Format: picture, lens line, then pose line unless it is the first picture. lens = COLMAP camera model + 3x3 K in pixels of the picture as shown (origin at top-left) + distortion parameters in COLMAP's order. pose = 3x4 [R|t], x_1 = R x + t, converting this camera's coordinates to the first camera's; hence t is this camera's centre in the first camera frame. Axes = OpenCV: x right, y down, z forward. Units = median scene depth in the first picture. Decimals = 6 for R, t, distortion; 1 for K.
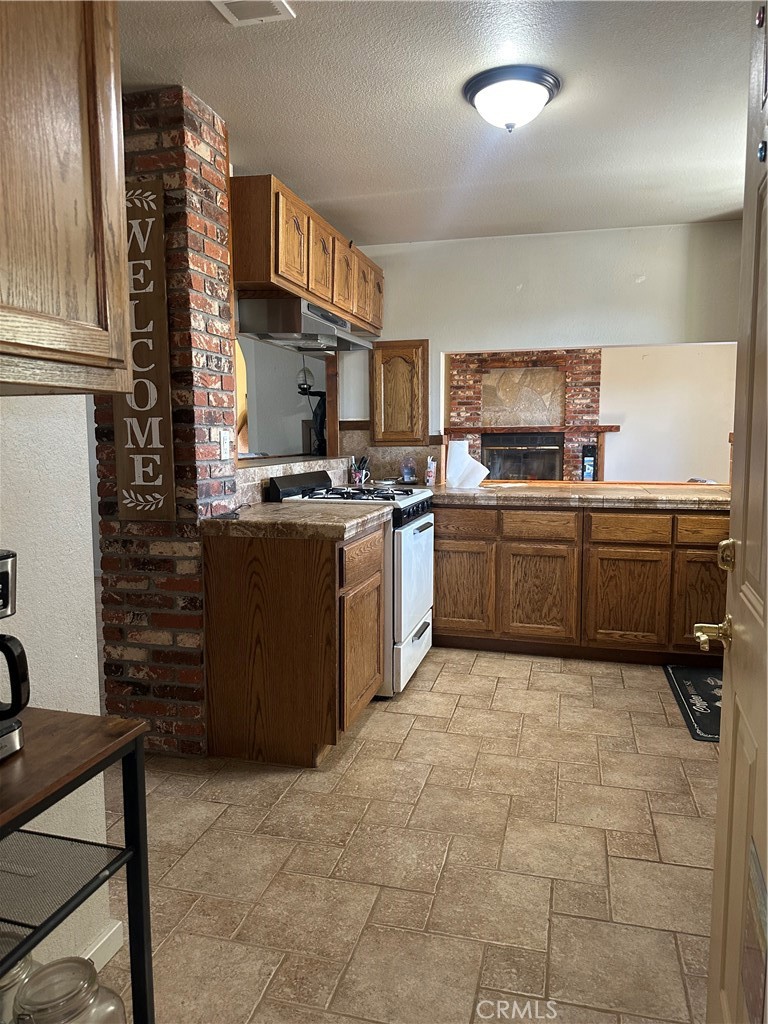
lens RADIAL K [[723.4, 0, 382.4], [0, 723.4, 511.4], [0, 0, 1]] dist [0.045082, -0.060161]
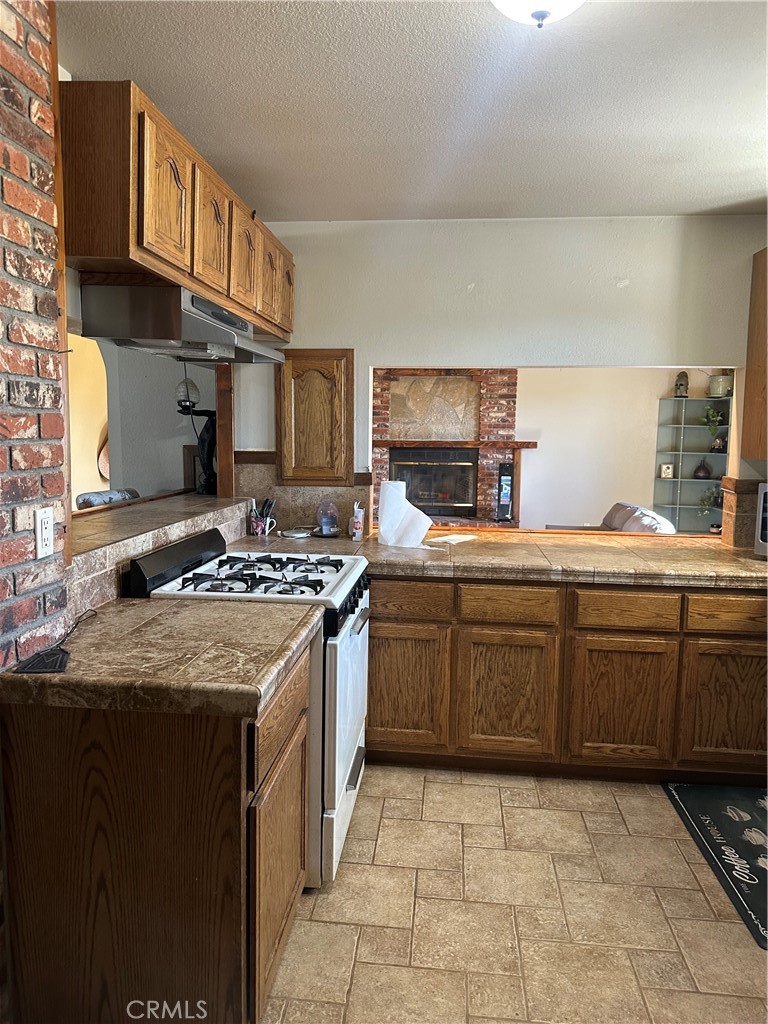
lens RADIAL K [[723.4, 0, 375.9], [0, 723.4, 509.0], [0, 0, 1]] dist [0.045082, -0.060161]
pose [[0.989421, 0.001024, 0.145068, -0.027994], [-0.001178, 0.999999, 0.000970, -0.079196], [-0.145067, -0.001131, 0.989421, 0.272247]]
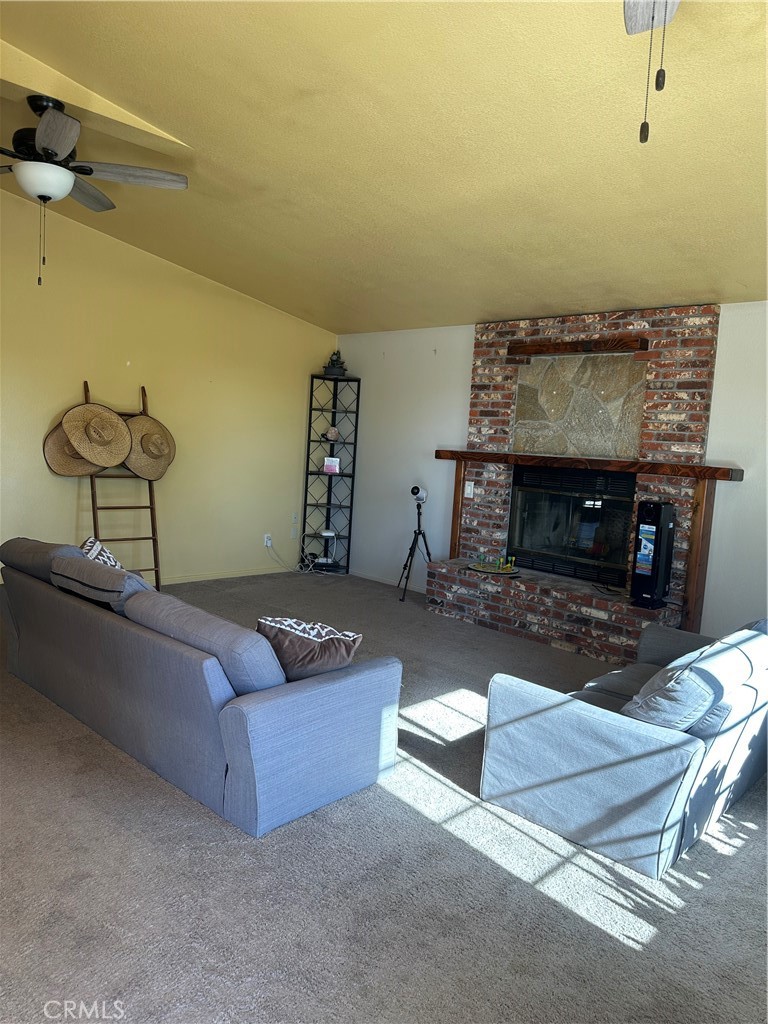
lens RADIAL K [[723.4, 0, 387.1], [0, 723.4, 509.5], [0, 0, 1]] dist [0.045082, -0.060161]
pose [[0.862113, 0.107314, -0.495222, 0.896308], [-0.119316, 0.992828, 0.007432, -0.158098], [0.492468, 0.052681, 0.868735, 1.086289]]
